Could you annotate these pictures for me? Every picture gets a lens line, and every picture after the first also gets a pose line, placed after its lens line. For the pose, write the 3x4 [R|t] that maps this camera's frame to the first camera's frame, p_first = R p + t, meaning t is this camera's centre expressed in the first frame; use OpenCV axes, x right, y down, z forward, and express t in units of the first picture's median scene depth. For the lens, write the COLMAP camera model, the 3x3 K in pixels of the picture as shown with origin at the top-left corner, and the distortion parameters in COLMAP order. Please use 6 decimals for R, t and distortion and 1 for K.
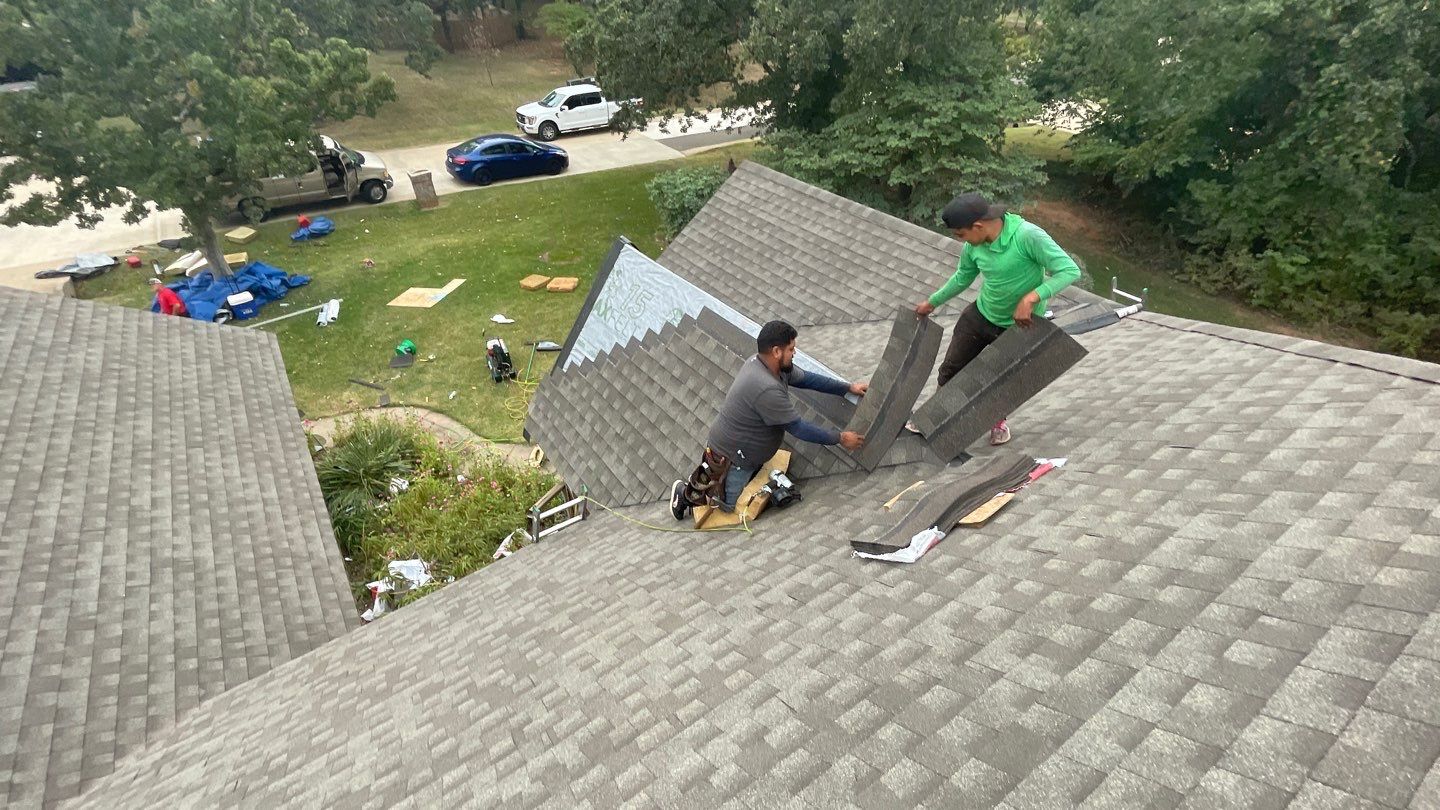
lens RADIAL K [[651.0, 0, 720.3], [0, 651.0, 412.7], [0, 0, 1]] dist [0.000471, 0.001136]
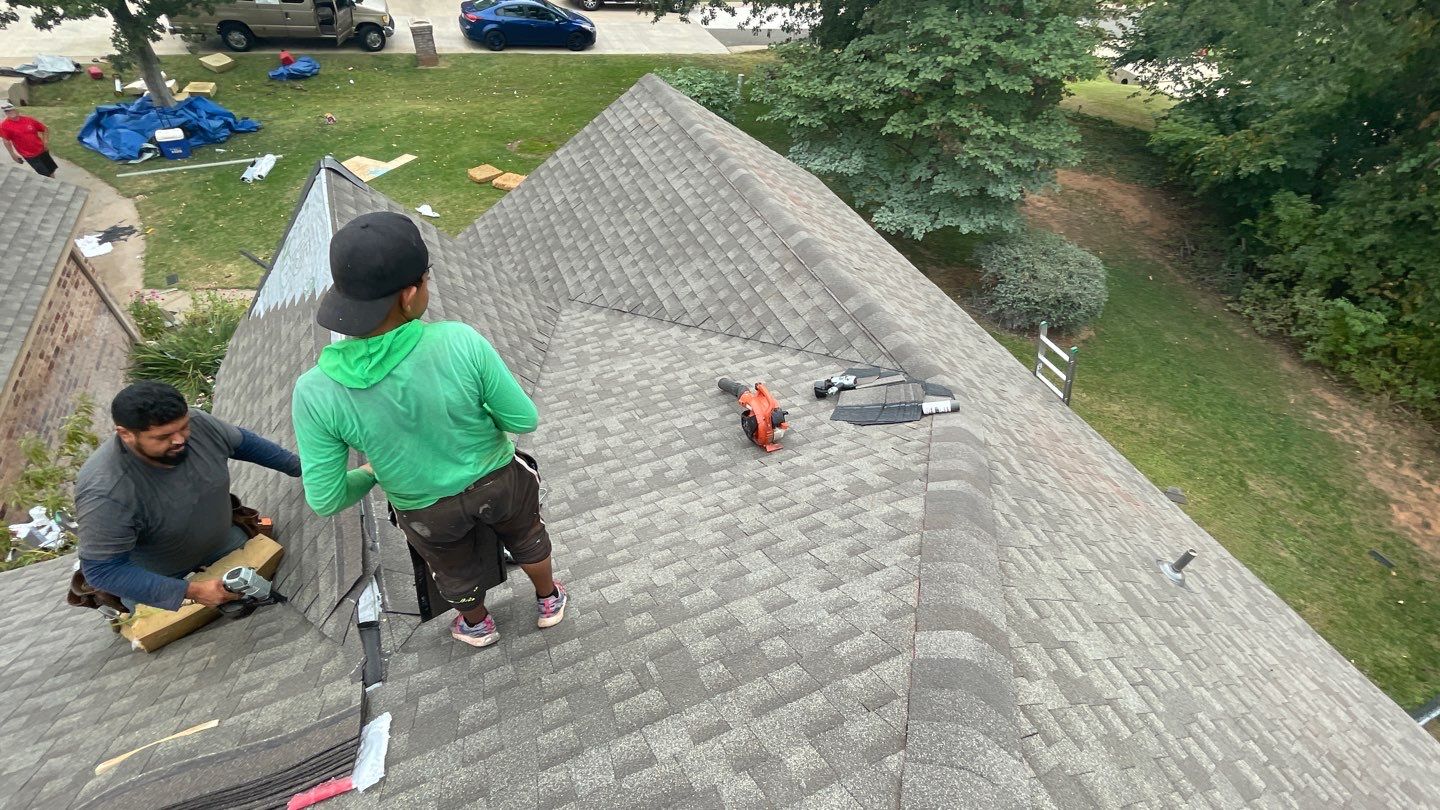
lens RADIAL K [[651.0, 0, 720.3], [0, 651.0, 412.7], [0, 0, 1]] dist [0.000471, 0.001136]
pose [[0.977565, 0.201665, -0.060805, 0.148367], [-0.191833, 0.971624, 0.138370, -0.067391], [0.086984, -0.123602, 0.988512, 0.105019]]
